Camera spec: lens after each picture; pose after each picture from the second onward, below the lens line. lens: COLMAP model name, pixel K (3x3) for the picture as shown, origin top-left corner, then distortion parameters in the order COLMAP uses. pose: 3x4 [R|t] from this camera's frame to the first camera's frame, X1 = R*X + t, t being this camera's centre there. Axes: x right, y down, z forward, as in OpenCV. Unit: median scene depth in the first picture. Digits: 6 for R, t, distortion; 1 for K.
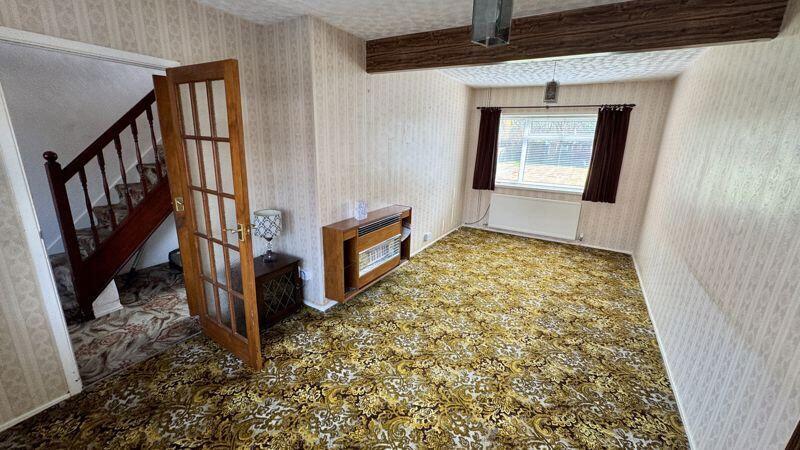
lens RADIAL K [[318.6, 0, 399.7], [0, 318.6, 223.7], [0, 0, 1]] dist [0.000774, -0.000059]
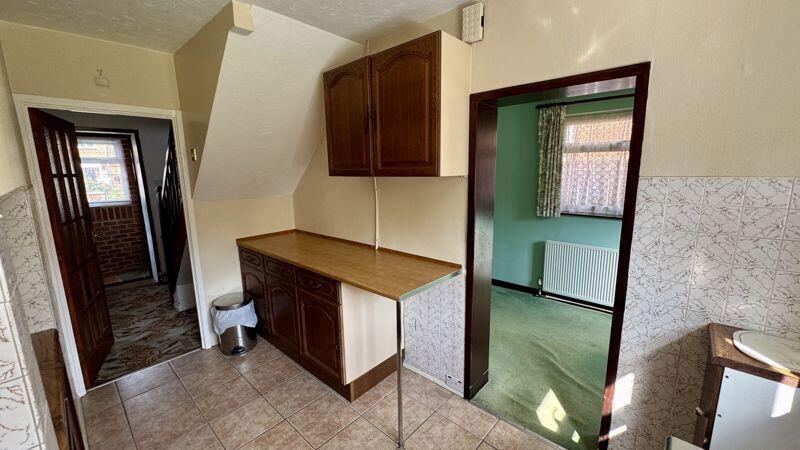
lens RADIAL K [[318.6, 0, 399.7], [0, 318.6, 223.7], [0, 0, 1]] dist [0.000774, -0.000059]
pose [[-0.186525, 0.139012, -0.972566, 0.125087], [-0.243996, 0.952369, 0.182920, -0.511205], [0.951669, 0.271421, -0.143722, 1.985413]]
